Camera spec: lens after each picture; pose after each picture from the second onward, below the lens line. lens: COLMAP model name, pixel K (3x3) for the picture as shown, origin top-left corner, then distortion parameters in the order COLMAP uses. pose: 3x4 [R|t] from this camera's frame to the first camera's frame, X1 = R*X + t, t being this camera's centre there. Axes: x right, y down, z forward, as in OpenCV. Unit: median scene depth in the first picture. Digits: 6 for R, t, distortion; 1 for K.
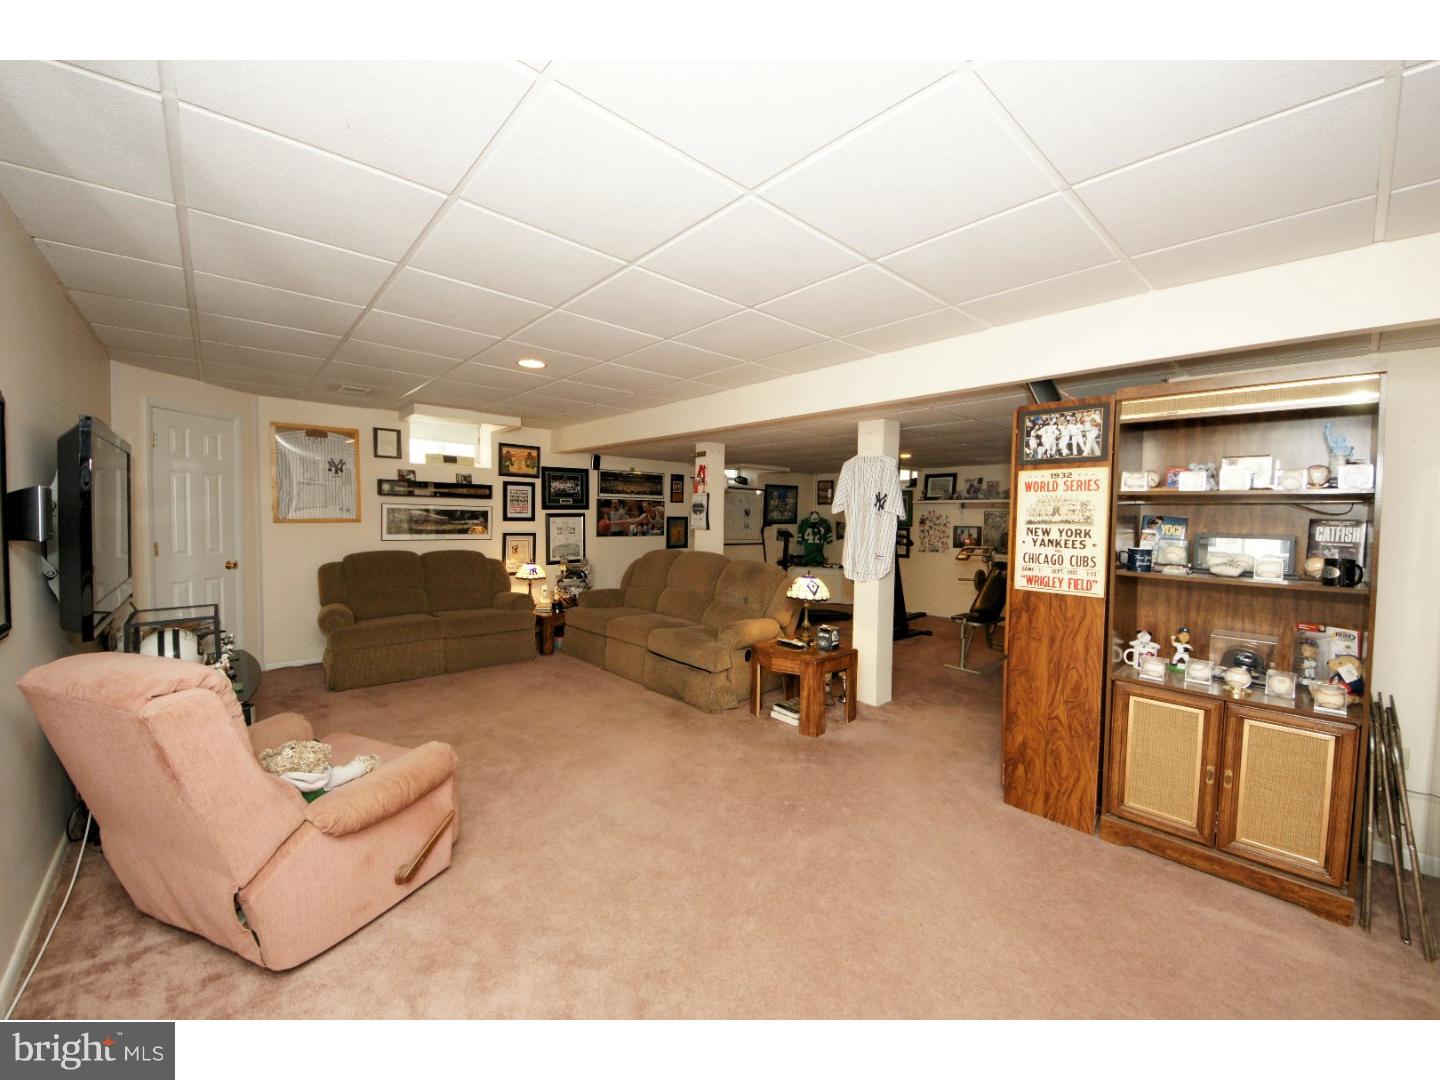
lens RADIAL K [[522.6, 0, 720.0], [0, 522.6, 540.0], [0, 0, 1]] dist [-0.008119, -0.000217]
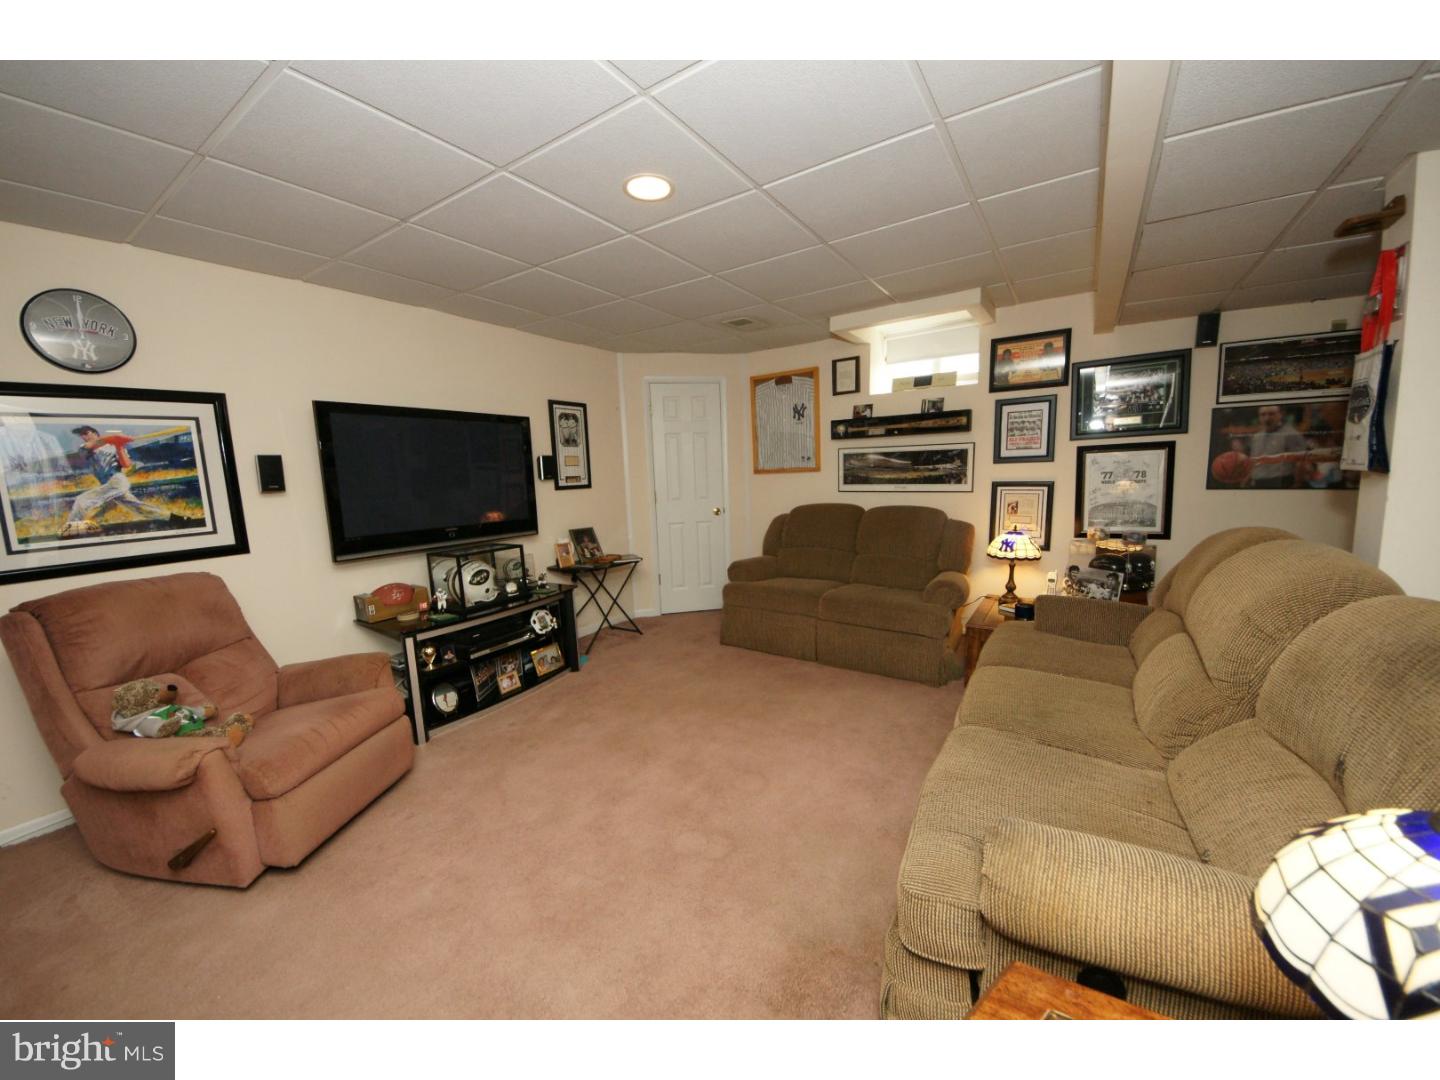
lens RADIAL K [[522.6, 0, 720.0], [0, 522.6, 540.0], [0, 0, 1]] dist [-0.008119, -0.000217]
pose [[0.255860, 0.103712, -0.961135, 0.115184], [-0.007150, 0.994404, 0.105398, -0.006839], [0.966688, -0.020095, 0.255169, 0.446599]]
